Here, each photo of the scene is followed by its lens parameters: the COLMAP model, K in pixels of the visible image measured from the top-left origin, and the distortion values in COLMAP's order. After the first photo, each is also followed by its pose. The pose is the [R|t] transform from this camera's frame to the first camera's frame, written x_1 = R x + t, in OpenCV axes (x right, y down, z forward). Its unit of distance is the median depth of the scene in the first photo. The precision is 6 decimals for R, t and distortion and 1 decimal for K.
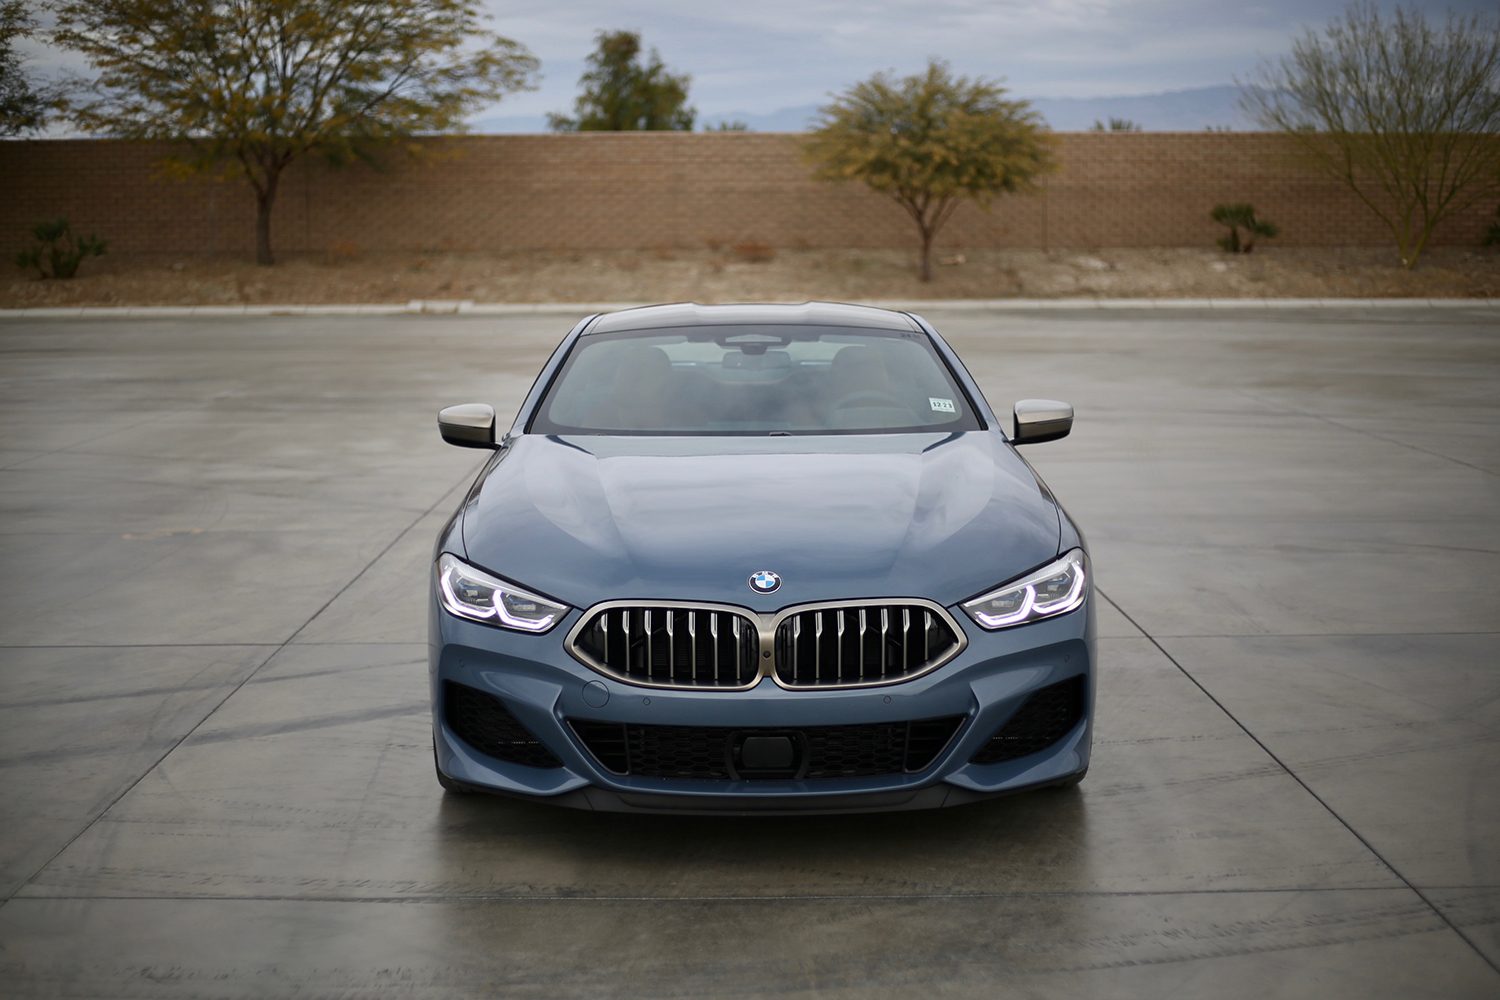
lens RADIAL K [[2220.4, 0, 750.1], [0, 2220.4, 499.7], [0, 0, 1]] dist [-0.107876, 0.000000]
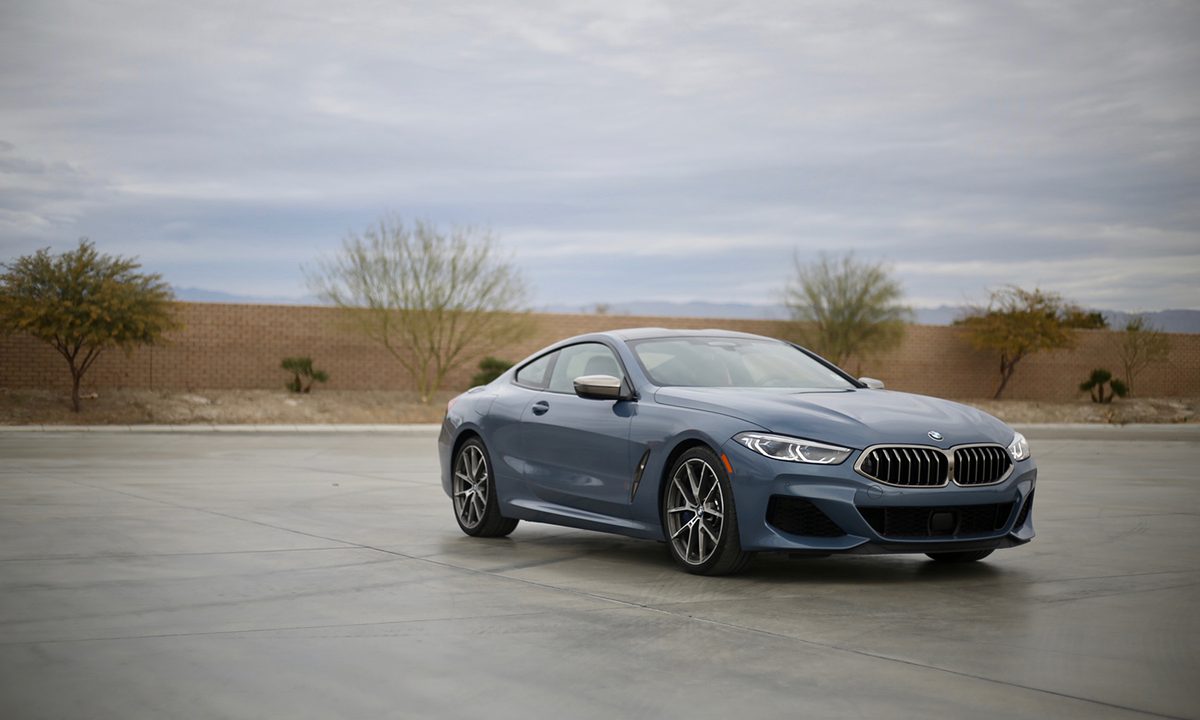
lens RADIAL K [[1760.7, 0, 600.1], [0, 1760.7, 362.5], [0, 0, 1]] dist [-0.026281, 0.000000]
pose [[0.882345, 0.021818, 0.470097, -0.129826], [0.045950, 0.990158, -0.132199, 0.021580], [-0.468355, 0.138246, 0.872658, -0.032335]]
